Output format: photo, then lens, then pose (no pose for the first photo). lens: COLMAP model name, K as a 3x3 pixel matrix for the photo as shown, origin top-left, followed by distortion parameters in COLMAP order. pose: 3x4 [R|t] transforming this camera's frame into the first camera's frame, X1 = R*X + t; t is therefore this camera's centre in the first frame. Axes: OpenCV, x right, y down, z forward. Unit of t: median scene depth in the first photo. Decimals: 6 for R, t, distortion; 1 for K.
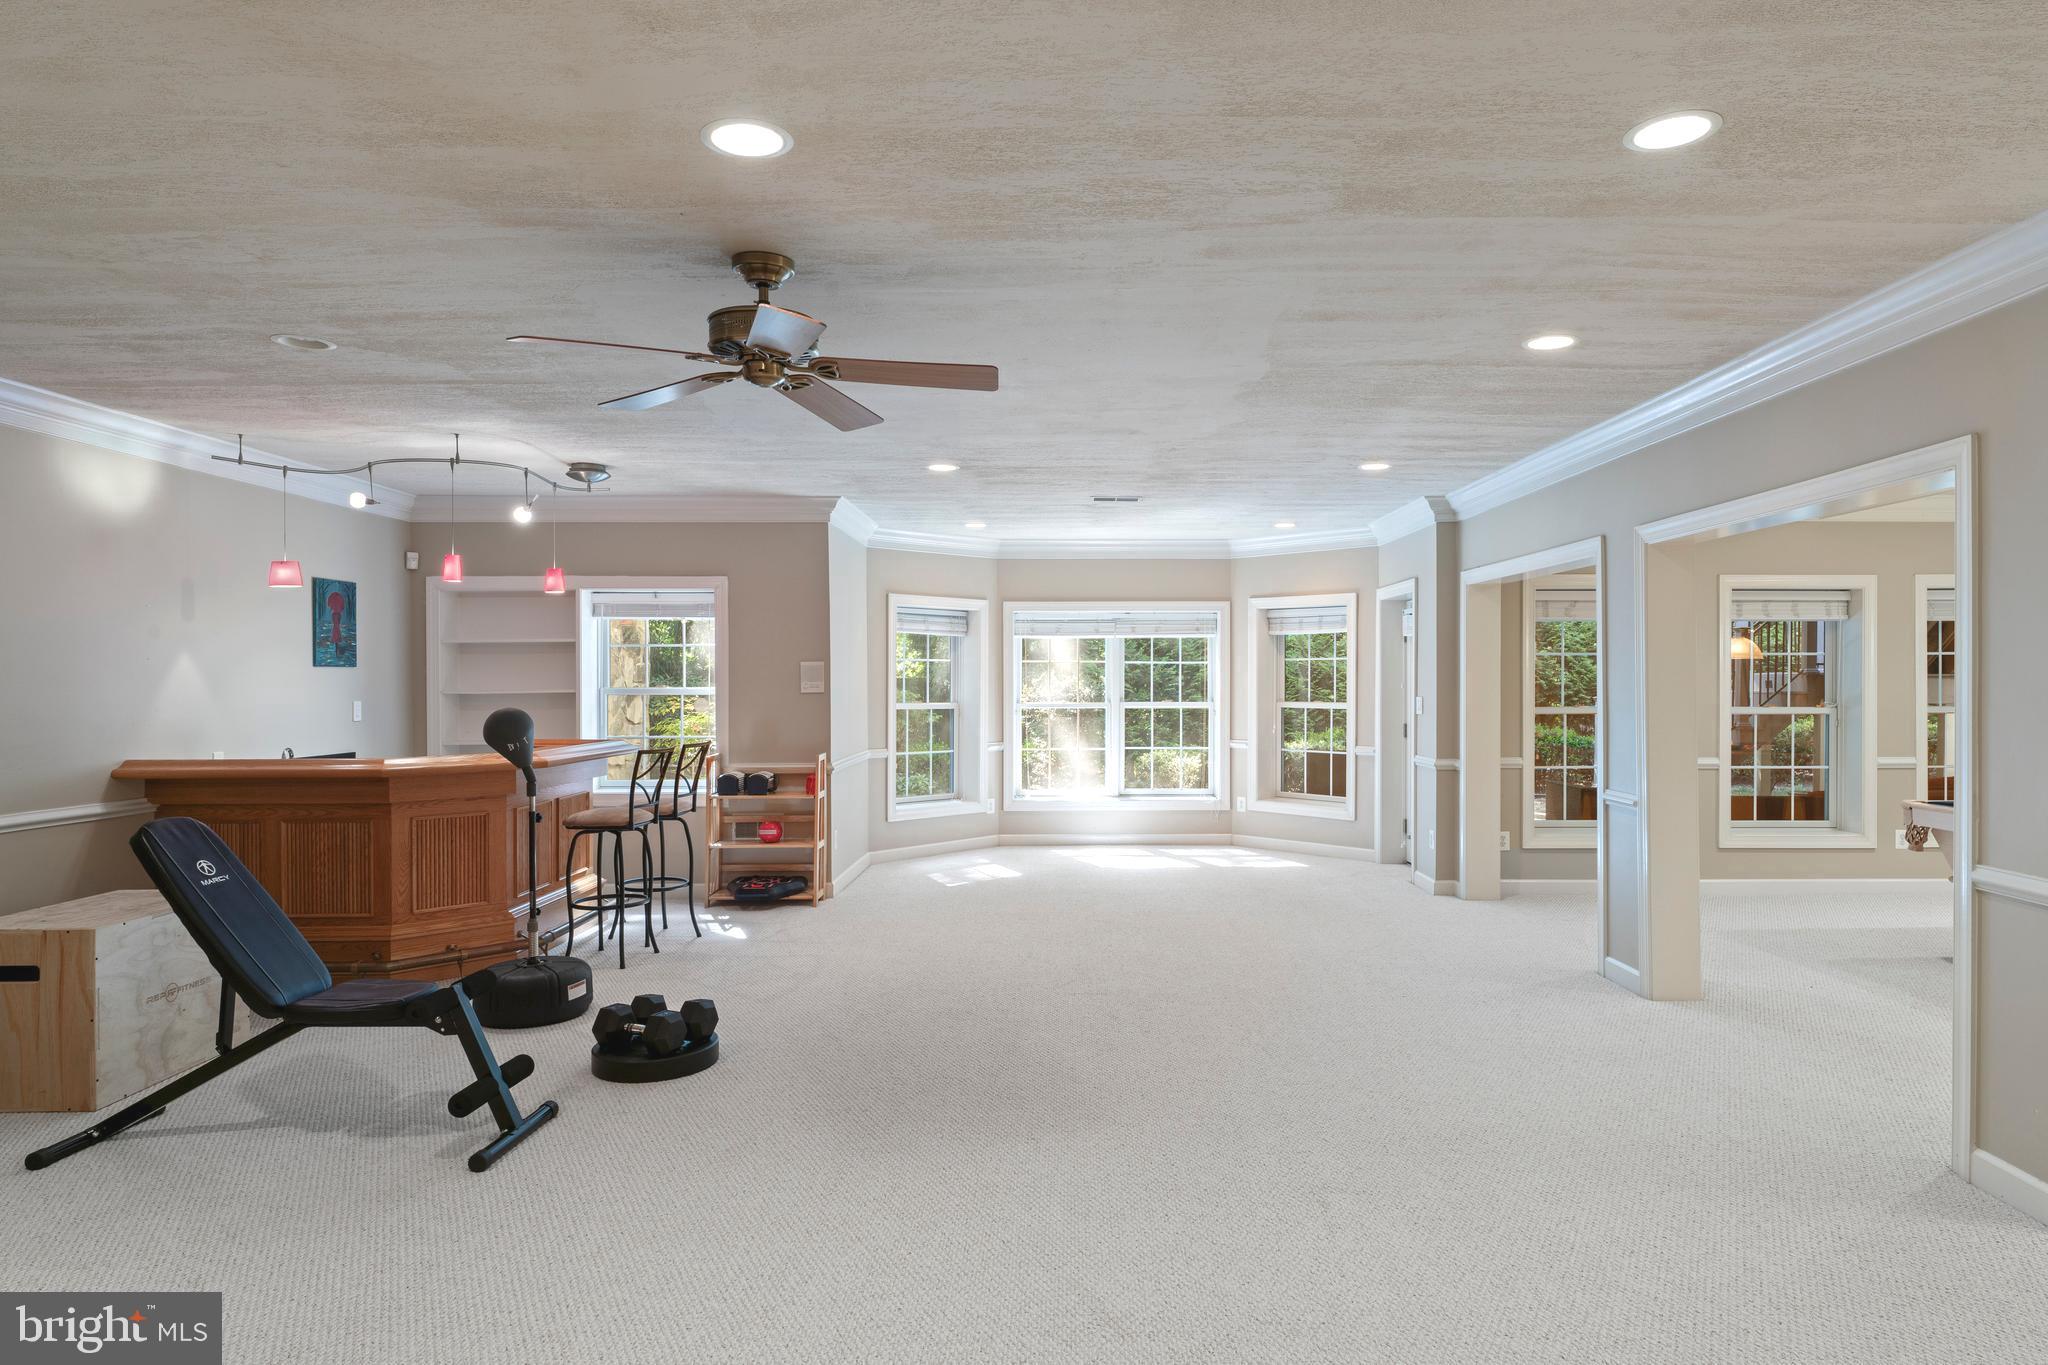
lens RADIAL K [[1209.9, 0, 1027.7], [0, 1209.9, 689.4], [0, 0, 1]] dist [-0.004050, -0.004047]
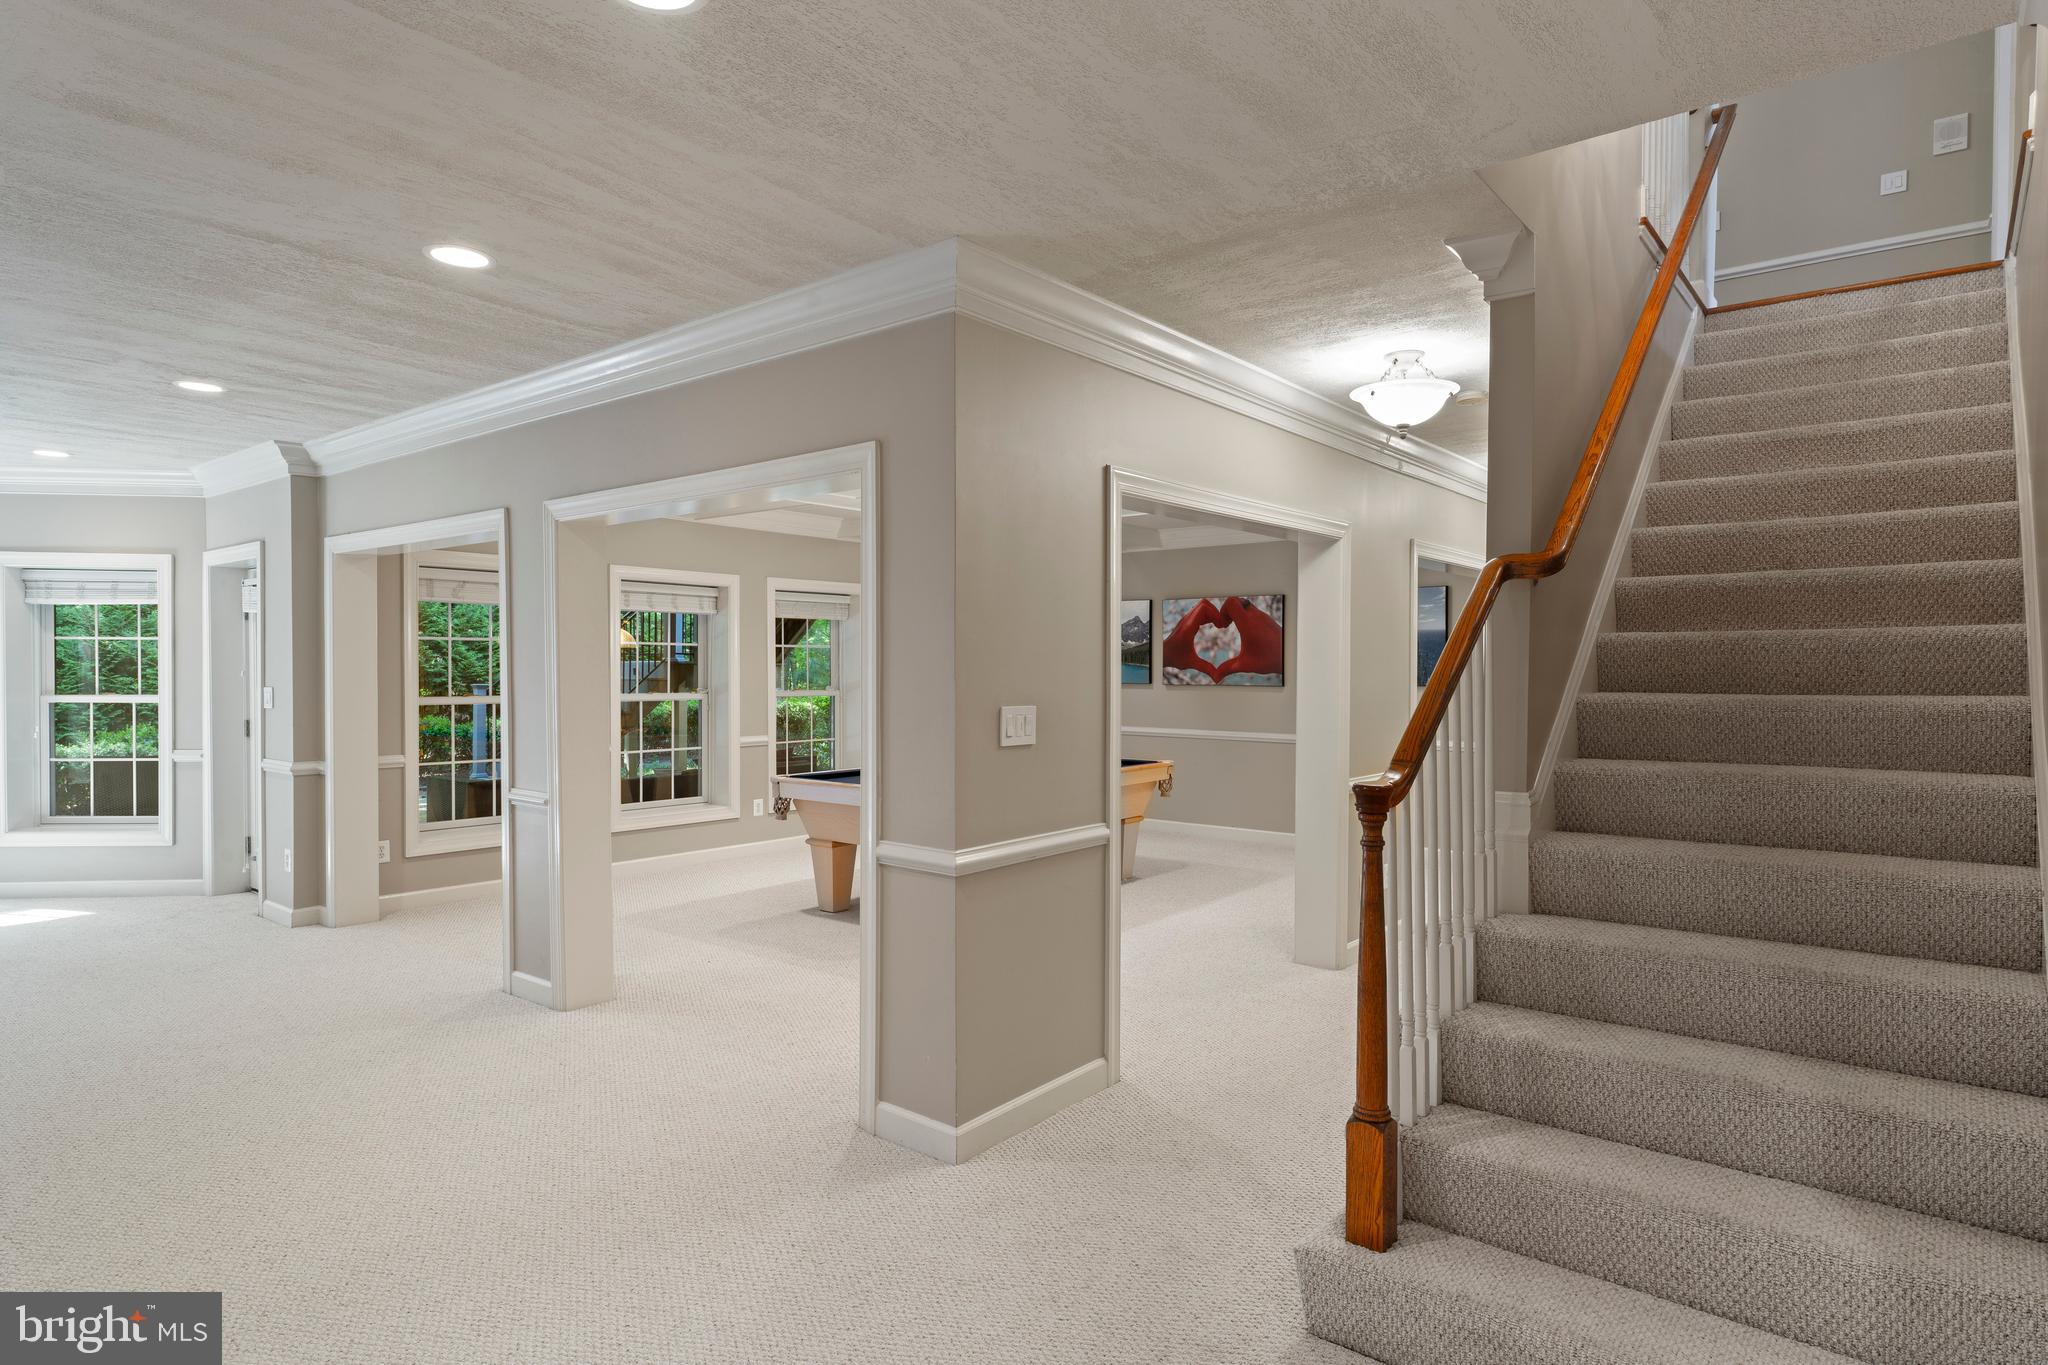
lens RADIAL K [[1112.8, 0, 1033.7], [0, 1112.8, 687.4], [0, 0, 1]] dist [0.006911, -0.002760]
pose [[0.603483, -0.010233, 0.797310, 0.042780], [0.001424, 0.999930, 0.011756, -0.002041], [-0.797374, -0.005959, 0.603455, 0.162291]]
